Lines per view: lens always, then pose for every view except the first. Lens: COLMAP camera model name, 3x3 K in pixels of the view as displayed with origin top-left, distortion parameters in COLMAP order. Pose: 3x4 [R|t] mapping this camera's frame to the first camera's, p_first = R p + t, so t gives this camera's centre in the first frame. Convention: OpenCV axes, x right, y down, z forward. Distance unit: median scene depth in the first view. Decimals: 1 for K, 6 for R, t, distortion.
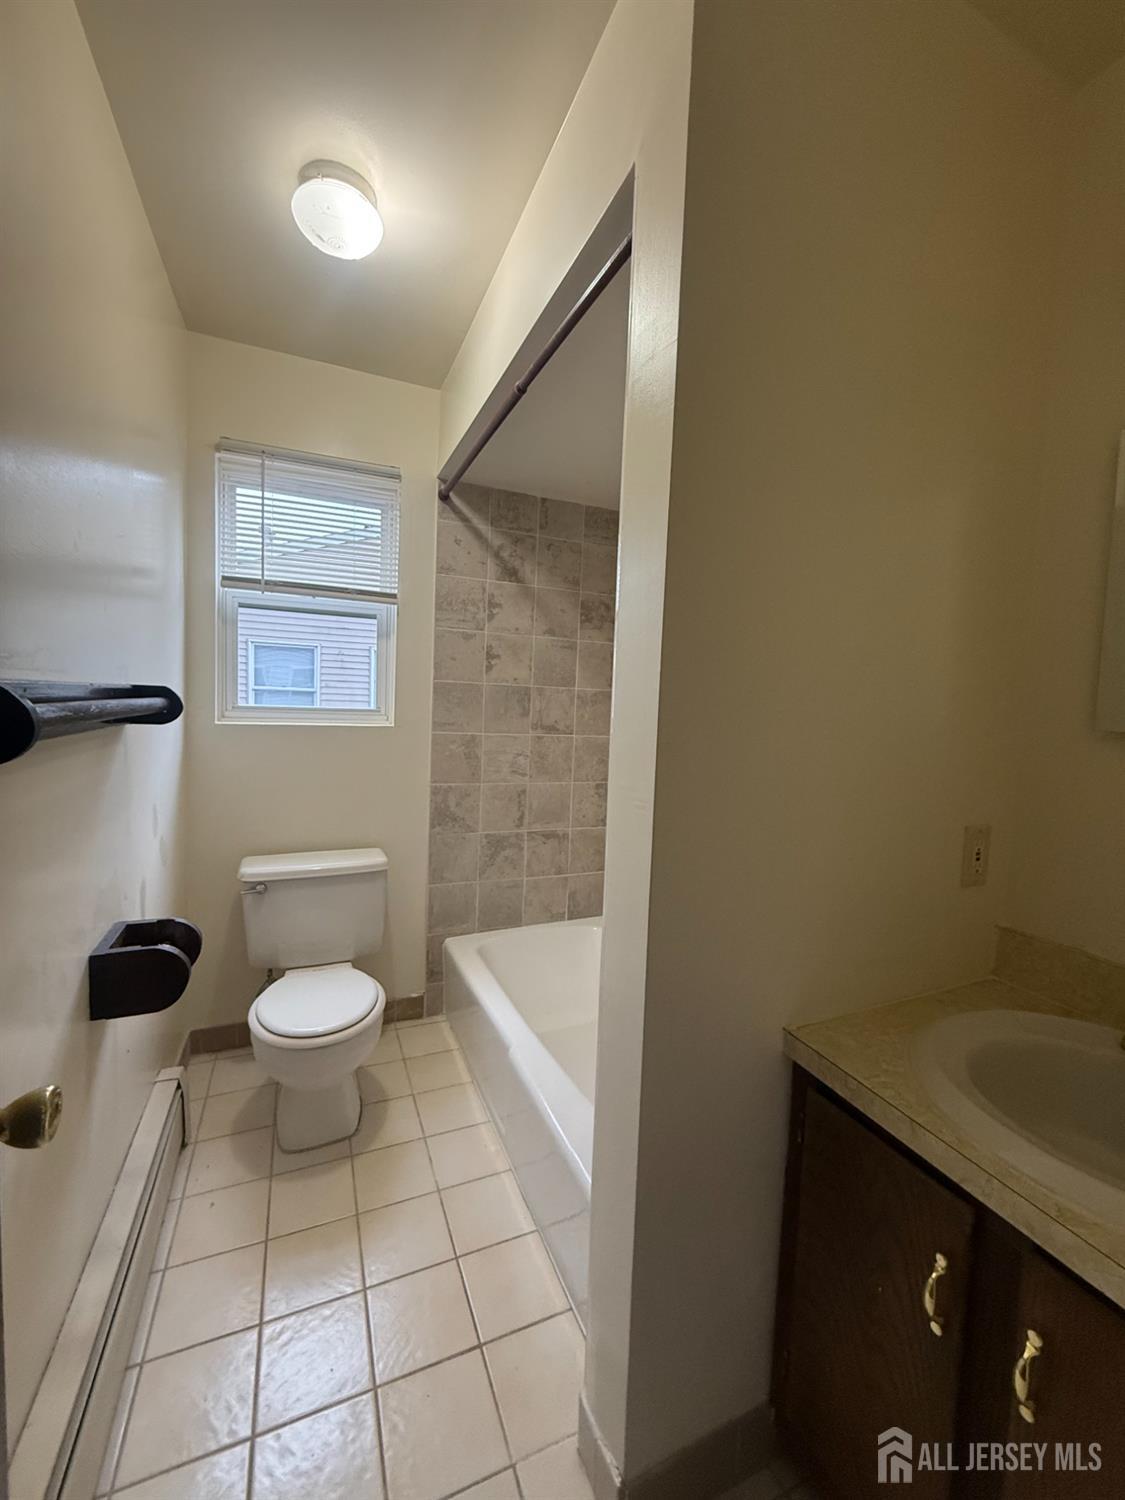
lens RADIAL K [[601.2, 0, 560.5], [0, 601.2, 744.3], [0, 0, 1]] dist [-0.000173, -0.000373]
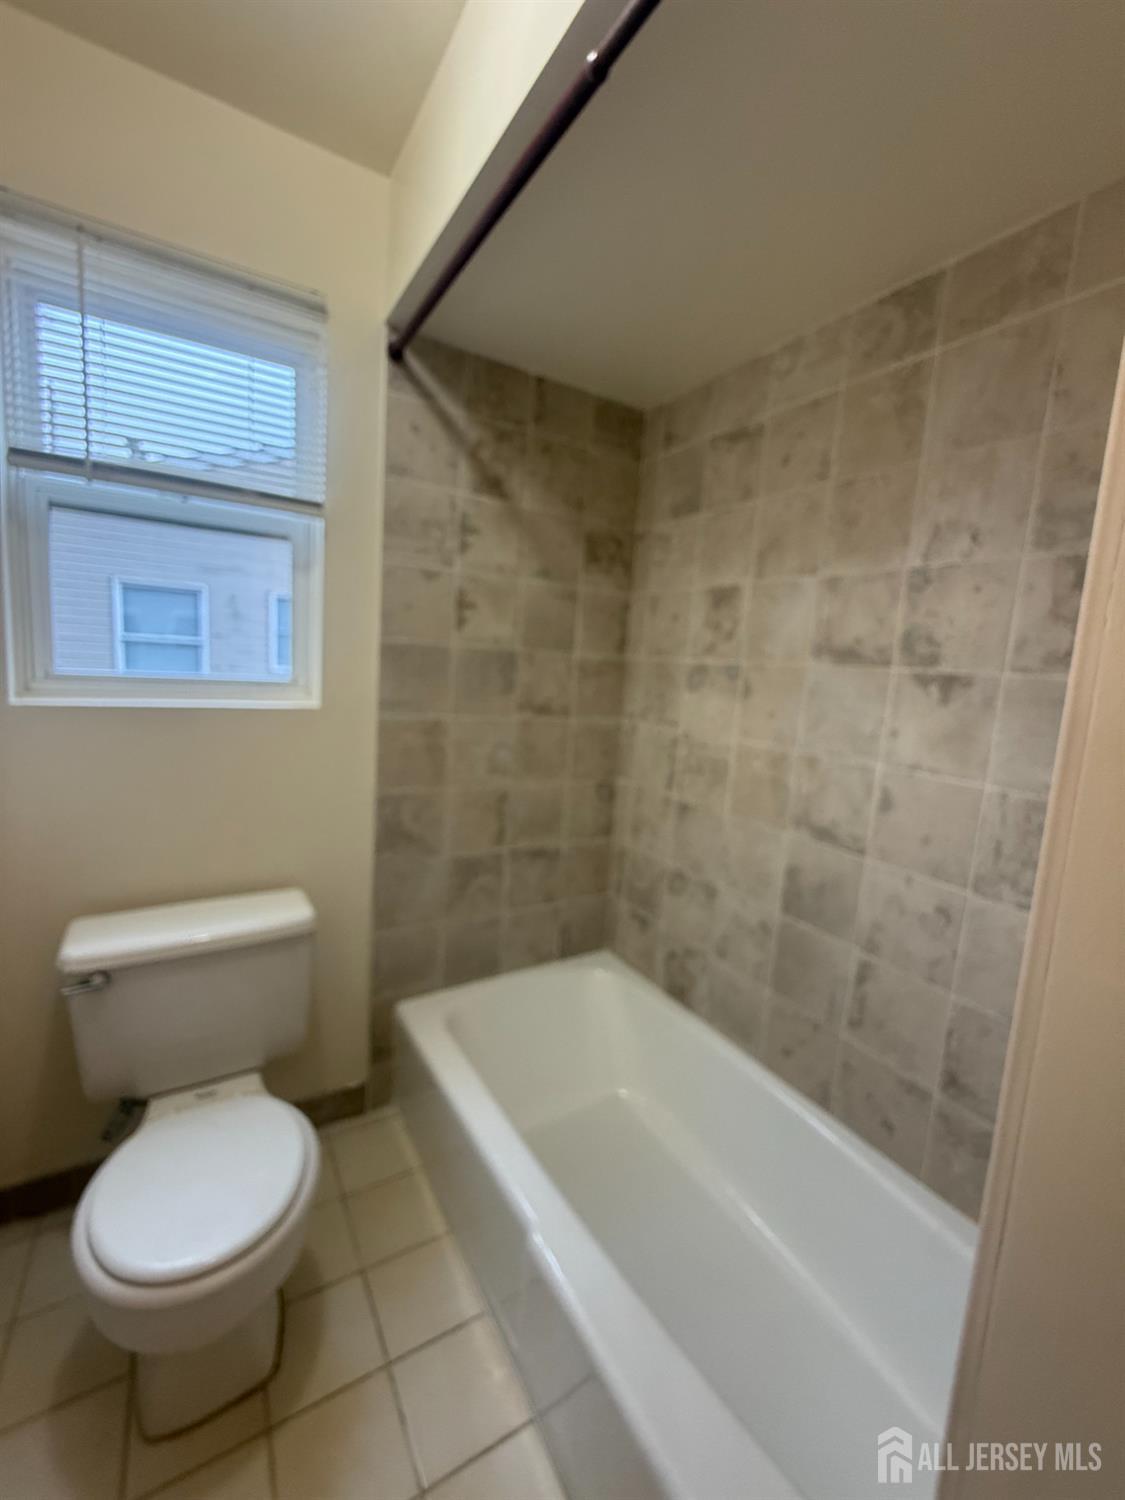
lens RADIAL K [[611.2, 0, 560.2], [0, 611.2, 742.0], [0, 0, 1]] dist [-0.000346, 0.000078]
pose [[0.990494, 0.003423, 0.137517, -0.101244], [-0.012156, 0.997957, 0.062716, -0.034818], [-0.137021, -0.063792, 0.988512, 0.279277]]
